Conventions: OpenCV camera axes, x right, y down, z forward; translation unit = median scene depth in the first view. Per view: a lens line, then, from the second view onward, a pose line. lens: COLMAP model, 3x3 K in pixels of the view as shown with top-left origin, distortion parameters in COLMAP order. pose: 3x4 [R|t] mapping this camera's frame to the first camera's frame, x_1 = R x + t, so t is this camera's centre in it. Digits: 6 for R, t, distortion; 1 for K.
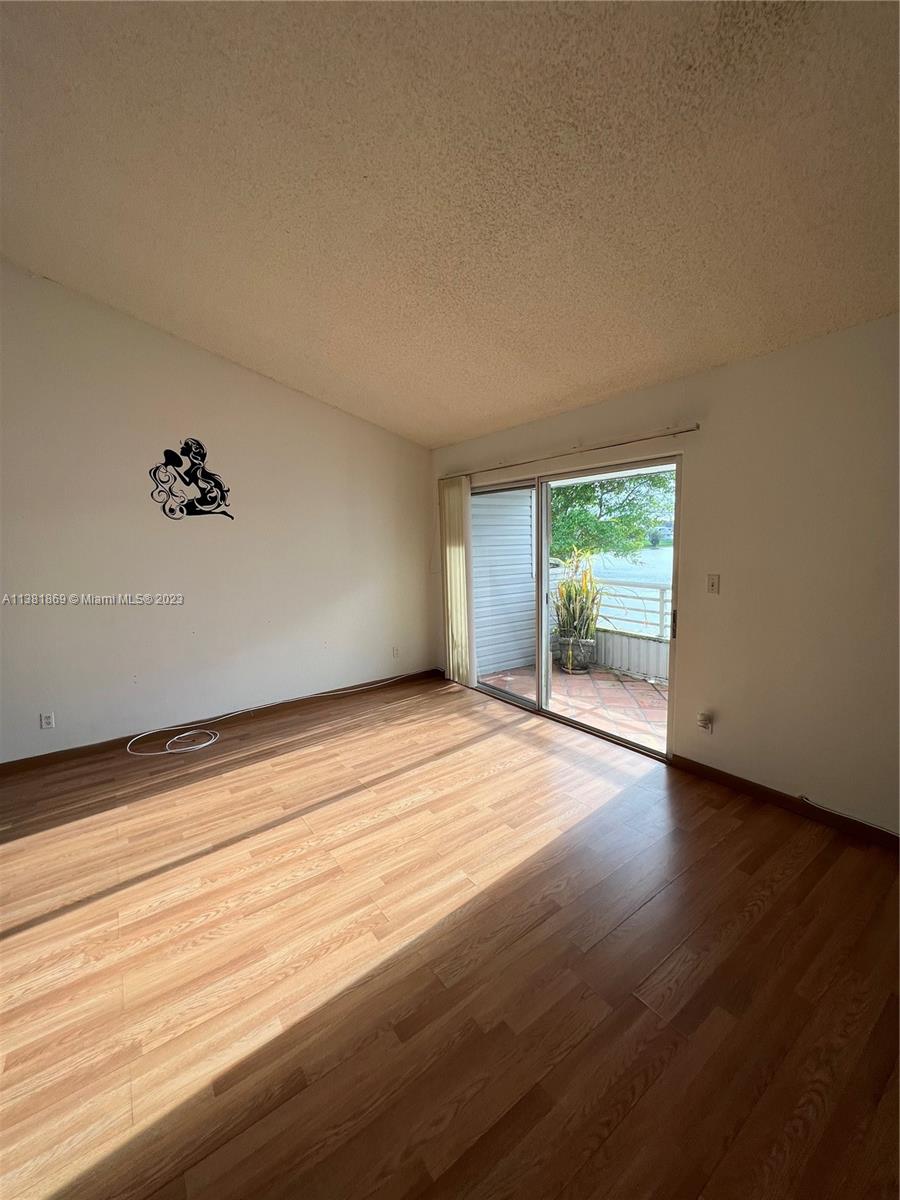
lens RADIAL K [[480.0, 0, 450.0], [0, 480.0, 600.0], [0, 0, 1]] dist [-0.001960, 0.000735]
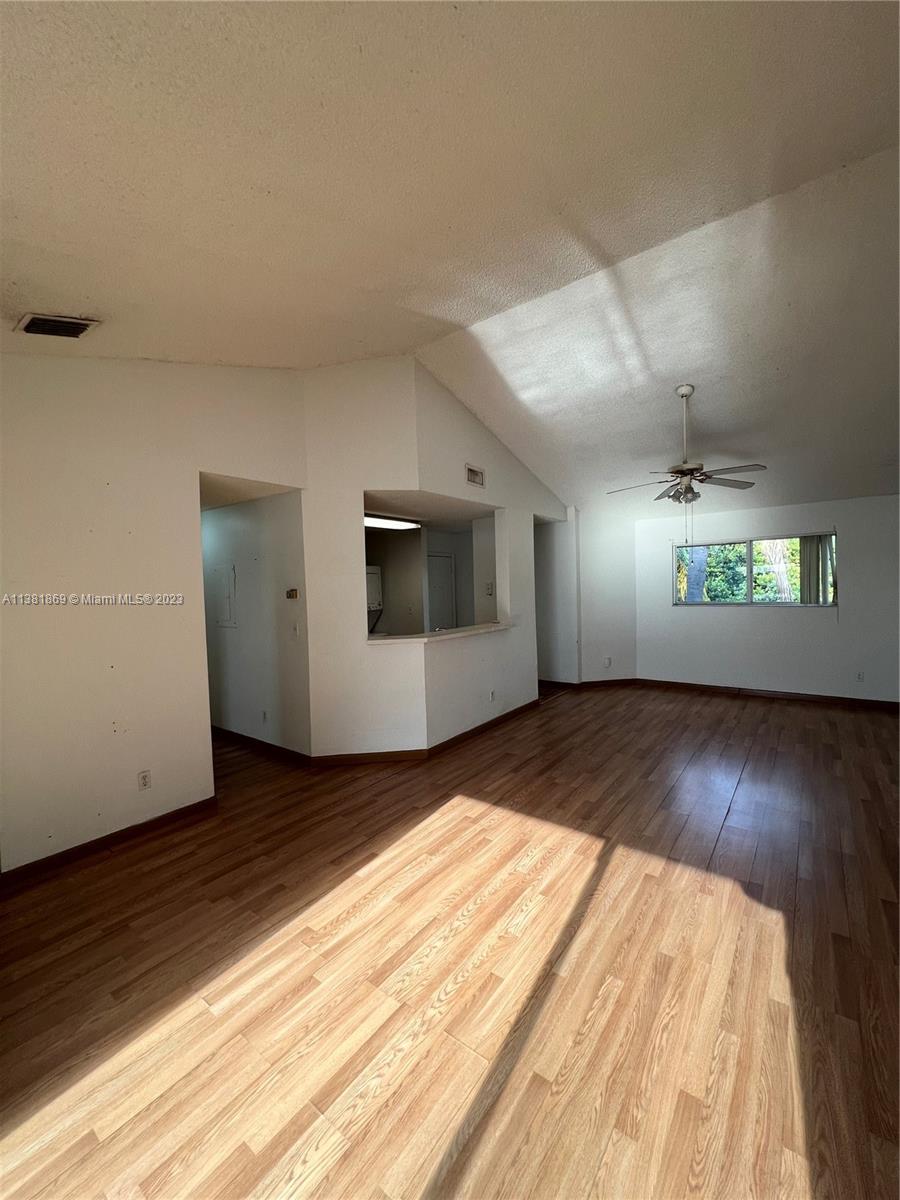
lens RADIAL K [[480.0, 0, 450.0], [0, 480.0, 600.0], [0, 0, 1]] dist [-0.001960, 0.000735]
pose [[-0.952564, 0.064995, -0.297317, -0.163847], [0.016358, 0.986452, 0.163235, -0.249818], [0.303898, 0.150628, -0.940722, 1.867013]]
